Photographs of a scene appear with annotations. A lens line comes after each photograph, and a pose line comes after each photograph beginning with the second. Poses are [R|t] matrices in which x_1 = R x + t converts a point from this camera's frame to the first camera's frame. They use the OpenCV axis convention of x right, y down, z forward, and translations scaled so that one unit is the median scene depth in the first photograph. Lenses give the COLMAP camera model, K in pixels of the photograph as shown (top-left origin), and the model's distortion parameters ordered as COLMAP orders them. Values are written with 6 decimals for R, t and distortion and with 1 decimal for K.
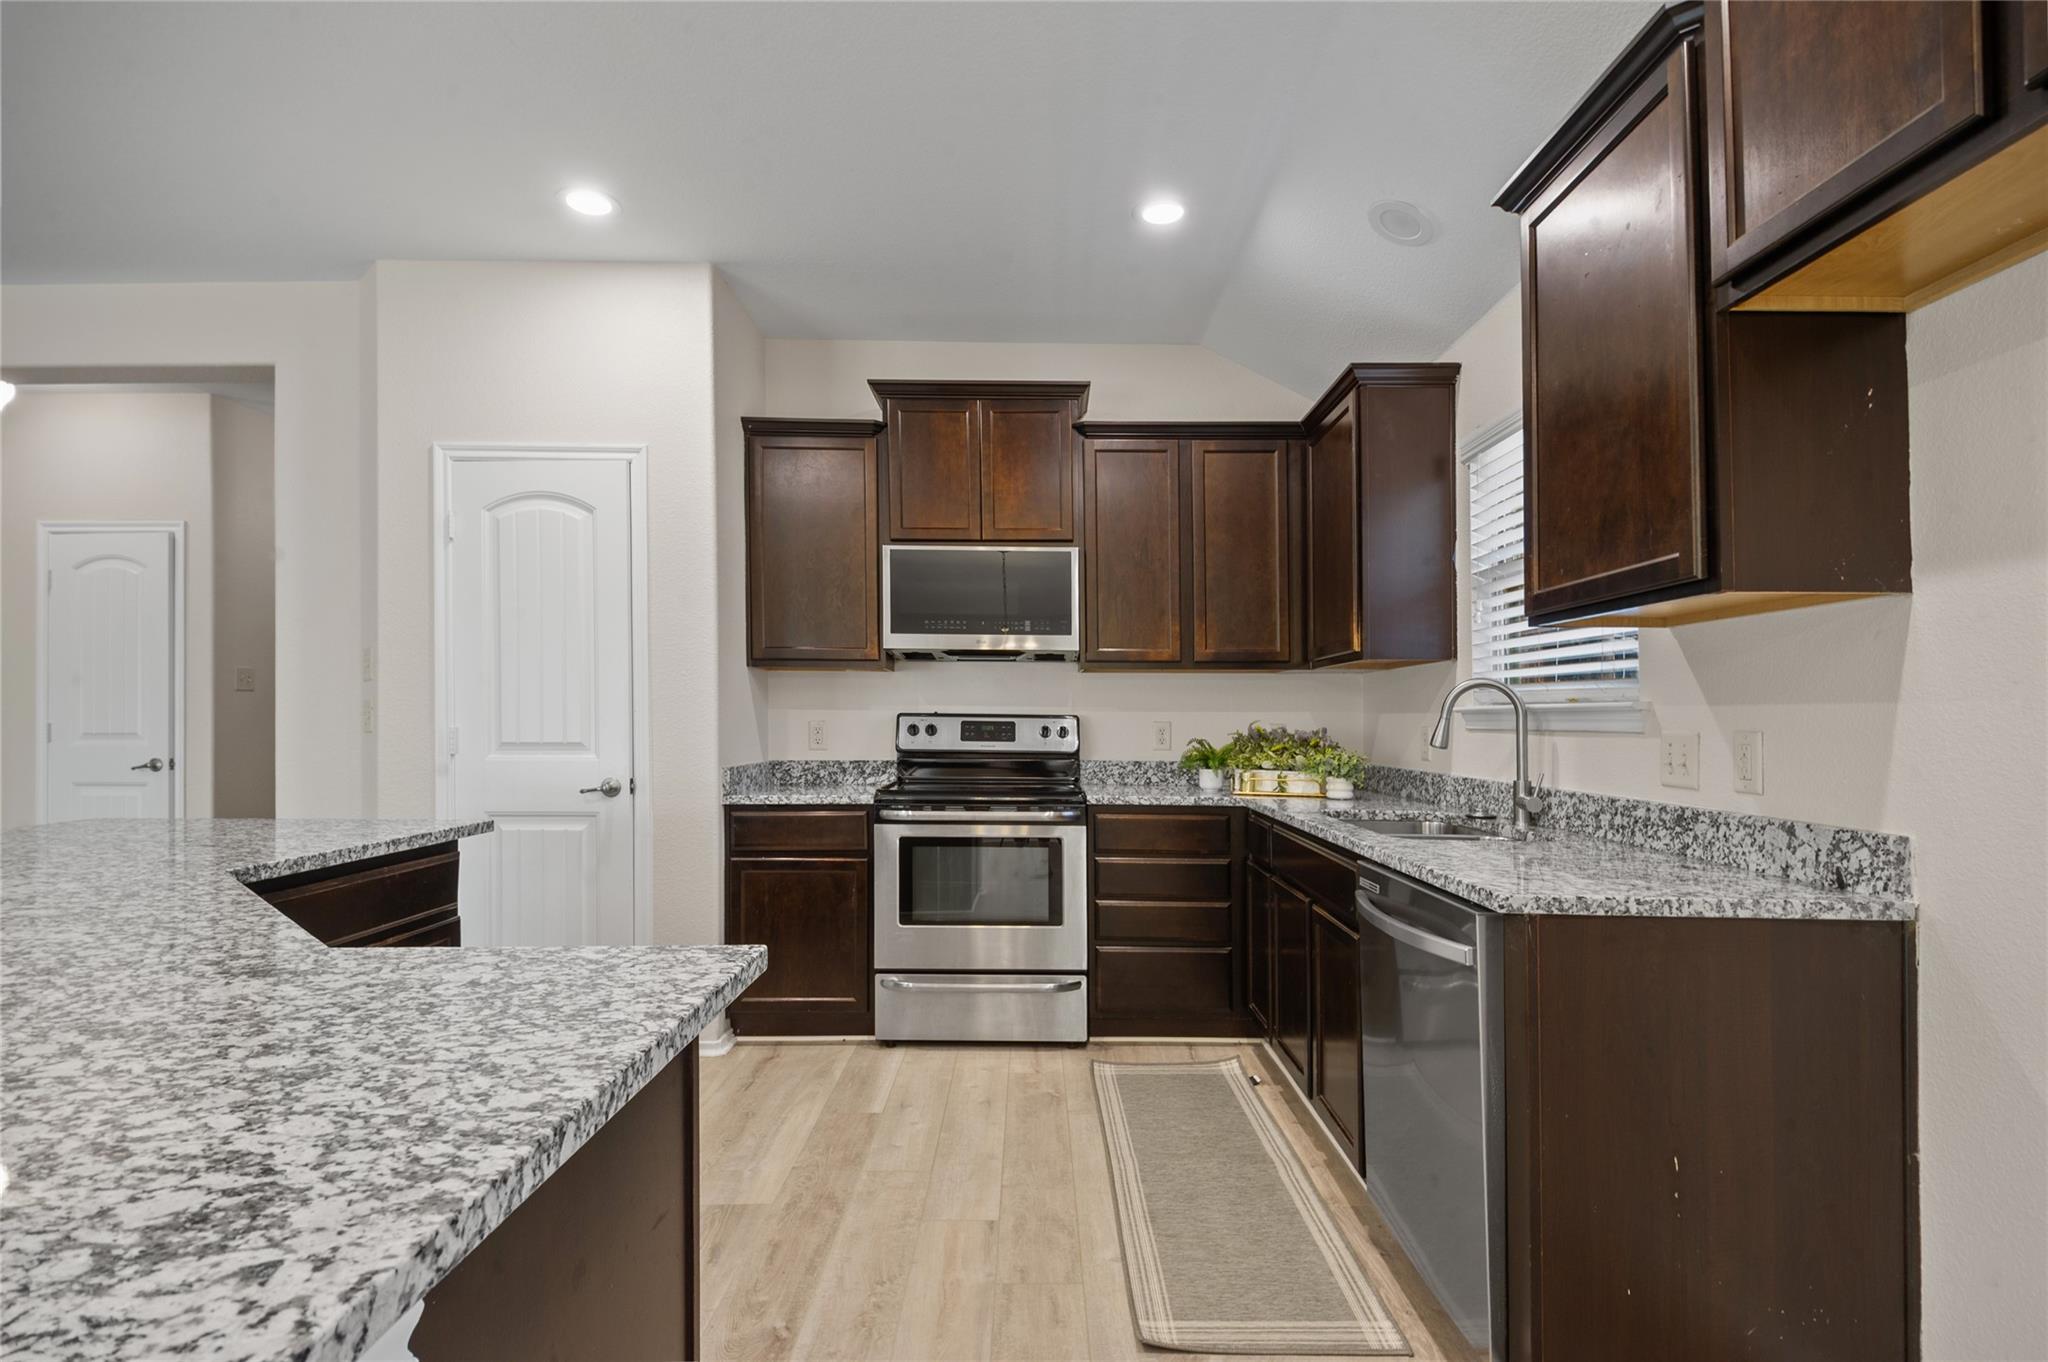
lens RADIAL K [[960.0, 0, 1032.4], [0, 960.0, 720.8], [0, 0, 1]] dist [-0.000350, -0.000098]
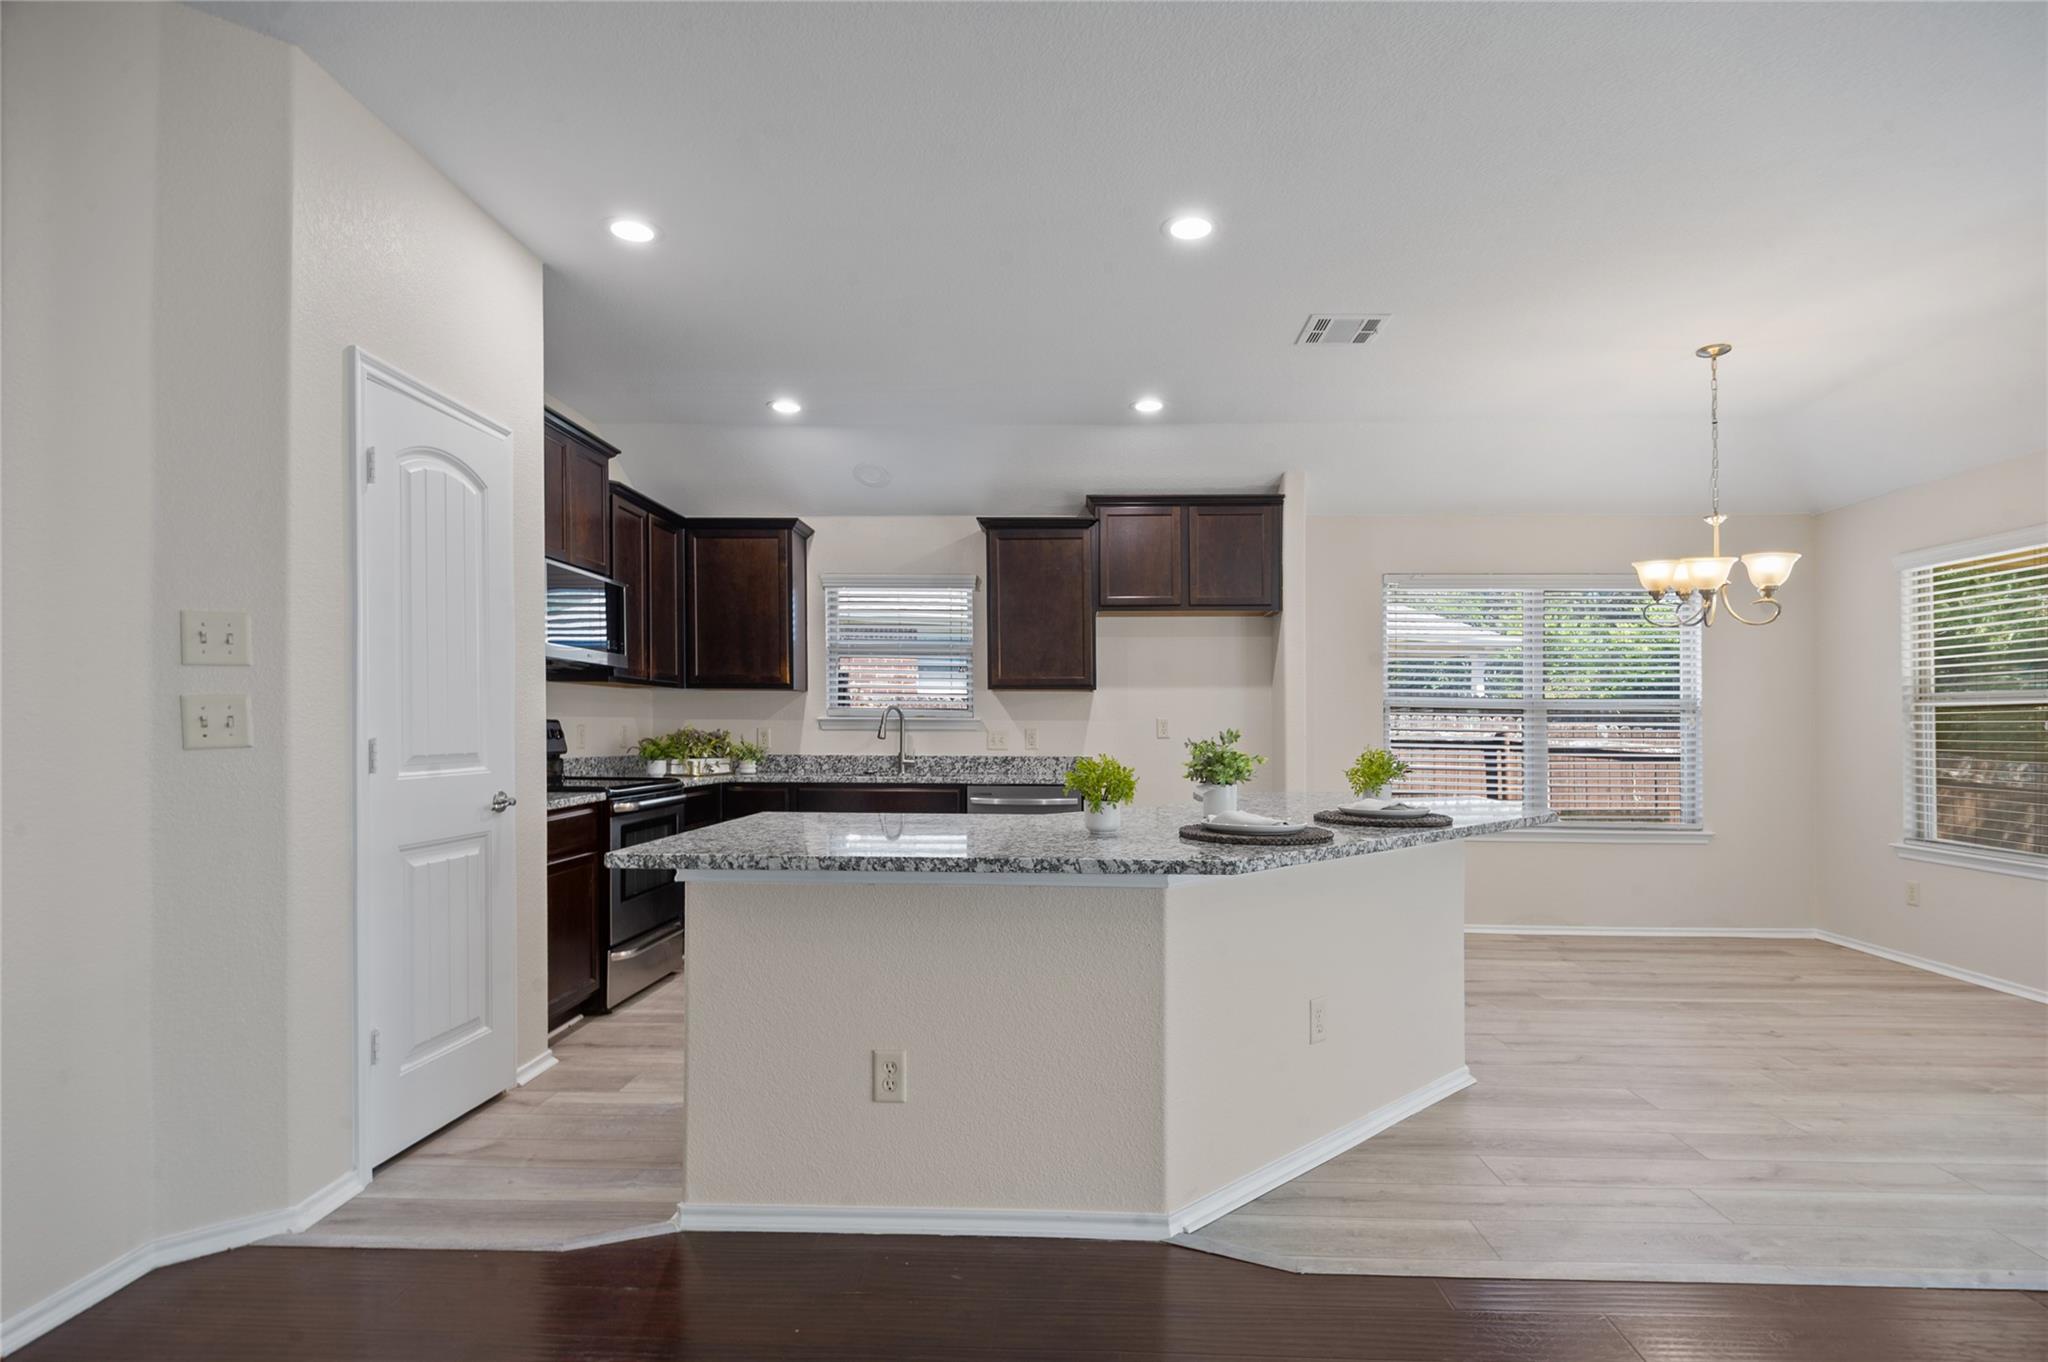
lens RADIAL K [[1003.9, 0, 1029.7], [0, 1003.9, 715.9], [0, 0, 1]] dist [-0.052053, -0.000177]
pose [[0.059288, 0.004473, 0.998231, -1.336182], [-0.004442, 0.999981, -0.004217, -0.009628], [-0.998231, -0.004184, 0.059306, 0.448426]]
